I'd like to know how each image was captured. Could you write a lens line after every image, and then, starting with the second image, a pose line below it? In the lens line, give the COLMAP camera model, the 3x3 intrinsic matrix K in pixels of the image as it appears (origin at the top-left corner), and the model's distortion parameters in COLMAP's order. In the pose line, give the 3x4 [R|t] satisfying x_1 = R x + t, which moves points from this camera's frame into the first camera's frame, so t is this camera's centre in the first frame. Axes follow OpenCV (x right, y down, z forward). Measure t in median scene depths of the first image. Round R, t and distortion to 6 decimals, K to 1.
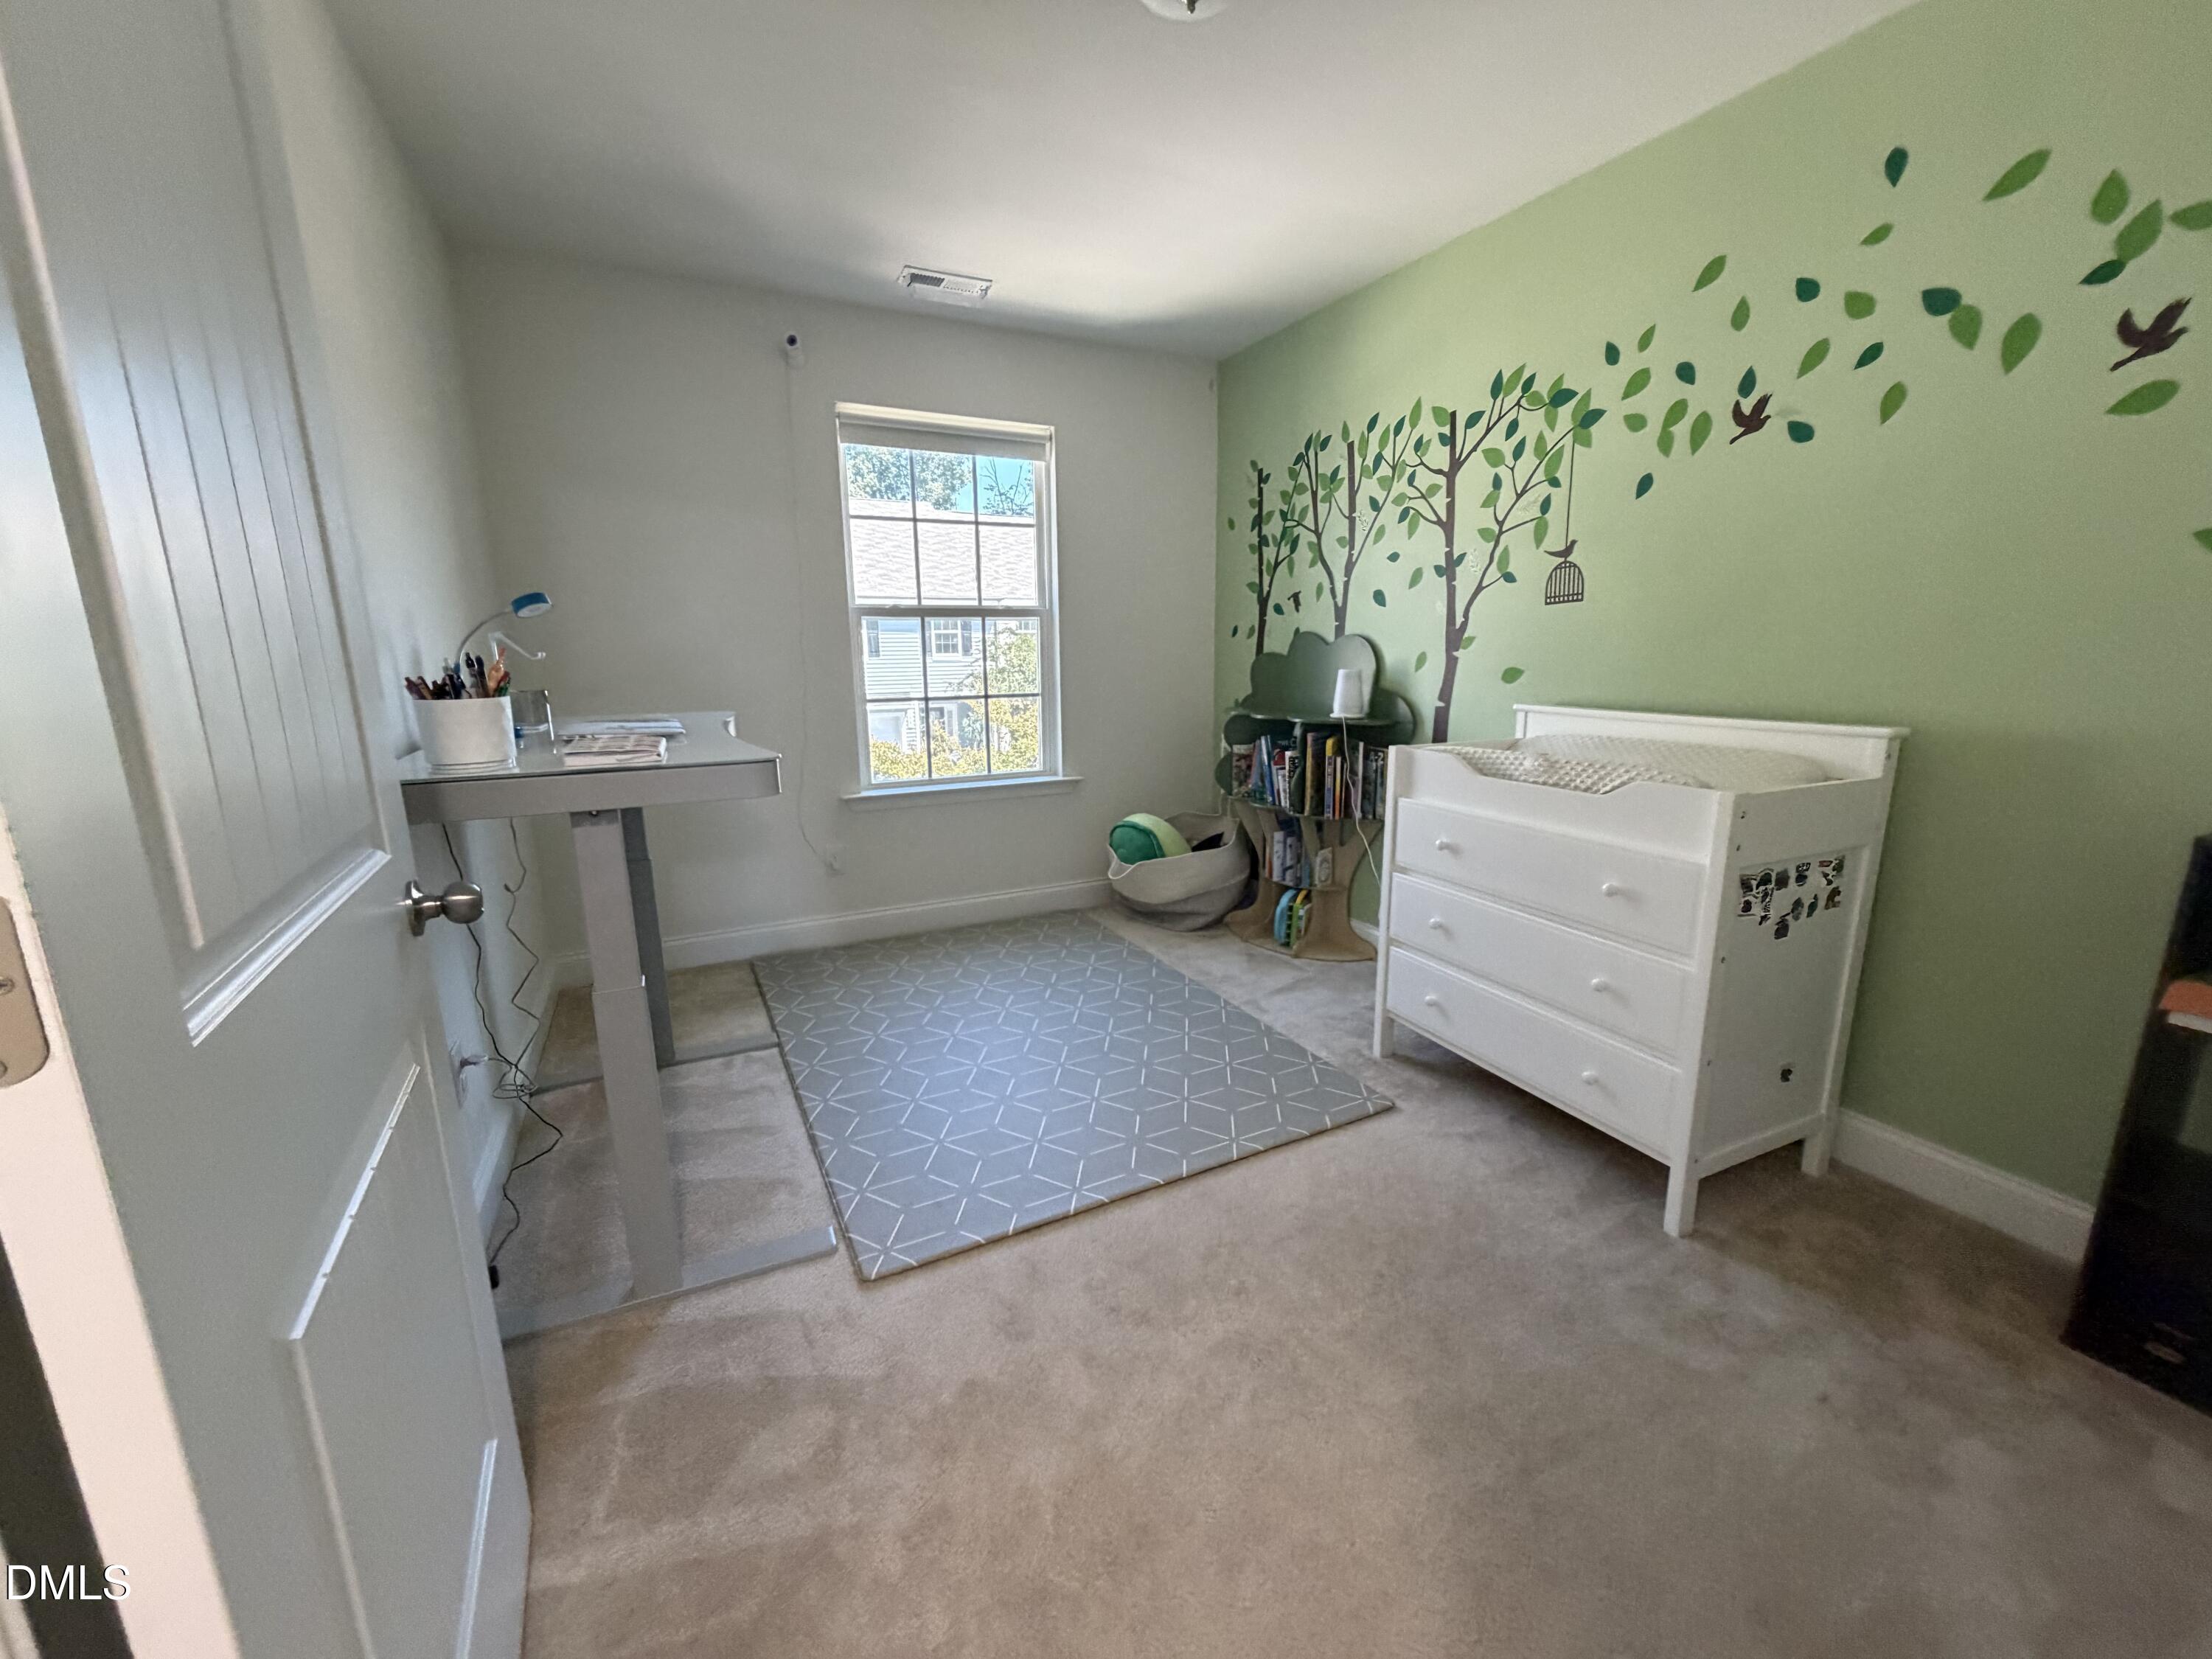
lens RADIAL K [[885.4, 0, 1112.7], [0, 885.4, 832.1], [0, 0, 1]] dist [-0.000999, 0.000387]
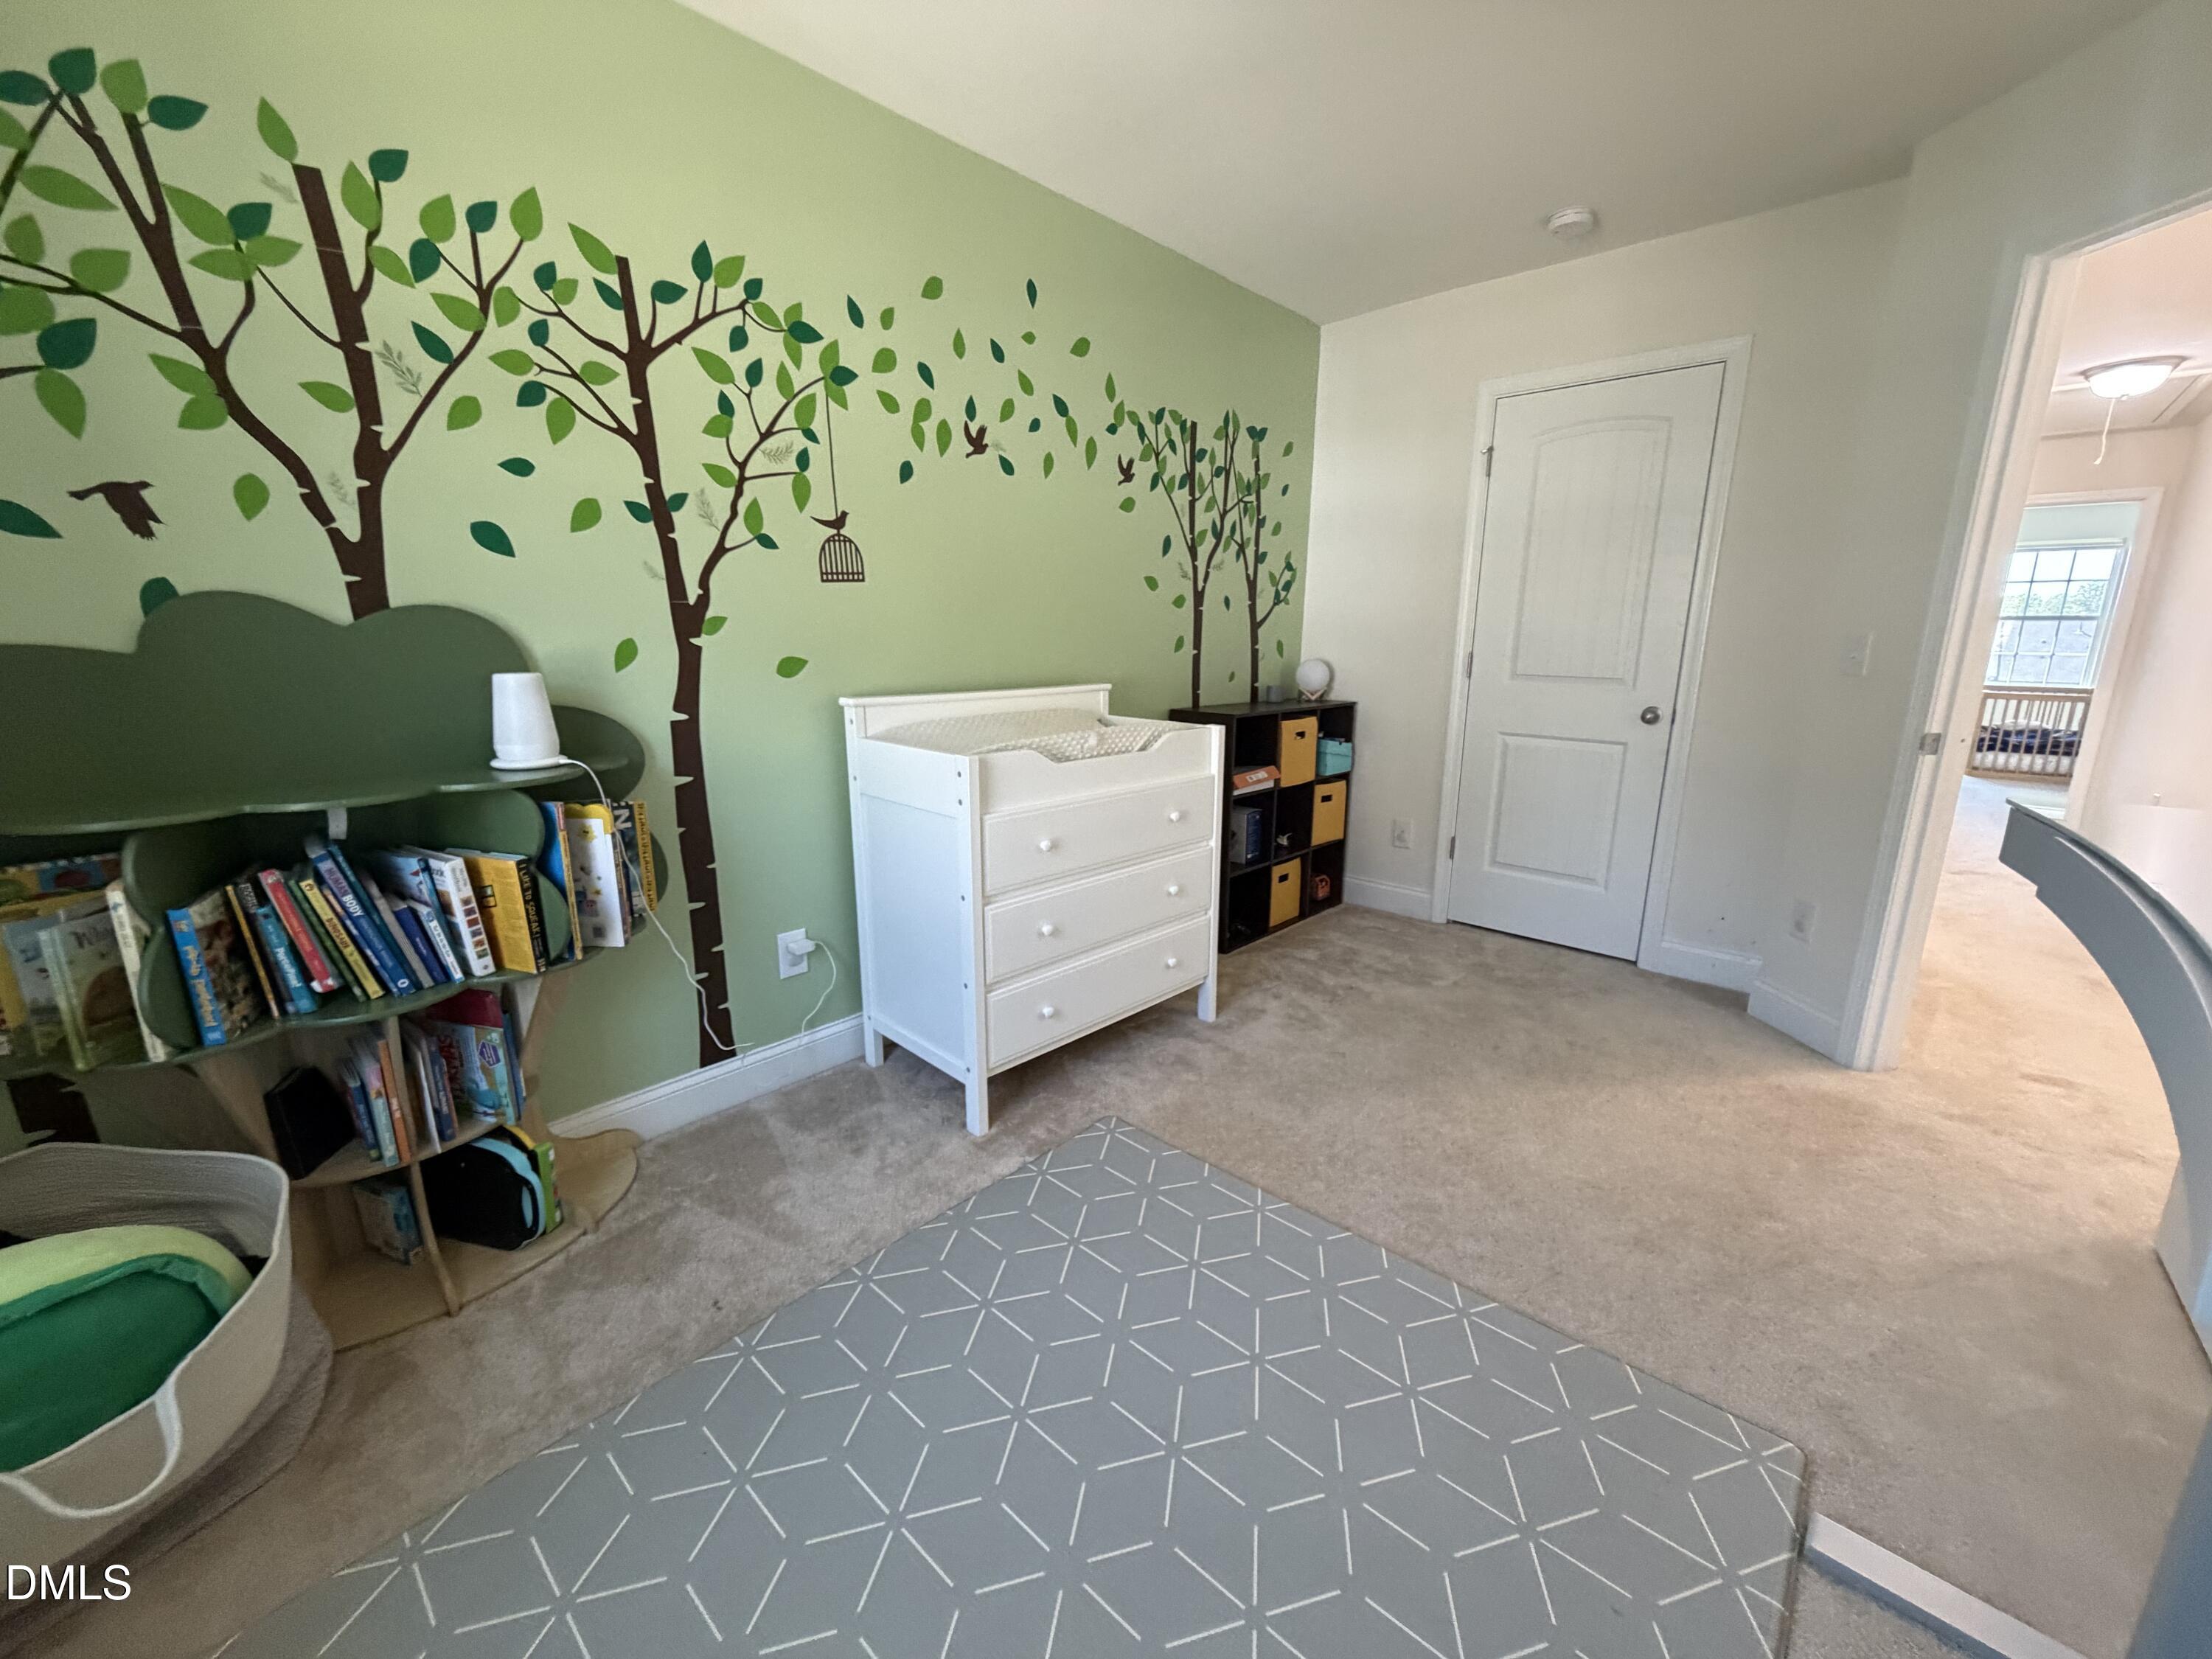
lens RADIAL K [[885.4, 0, 1101.6], [0, 885.4, 828.8], [0, 0, 1]] dist [-0.000999, 0.000387]
pose [[-0.359584, -0.198457, 0.911764, -0.383083], [0.192118, 0.940441, 0.280467, -0.197050], [-0.913121, 0.276018, -0.300040, 0.960020]]
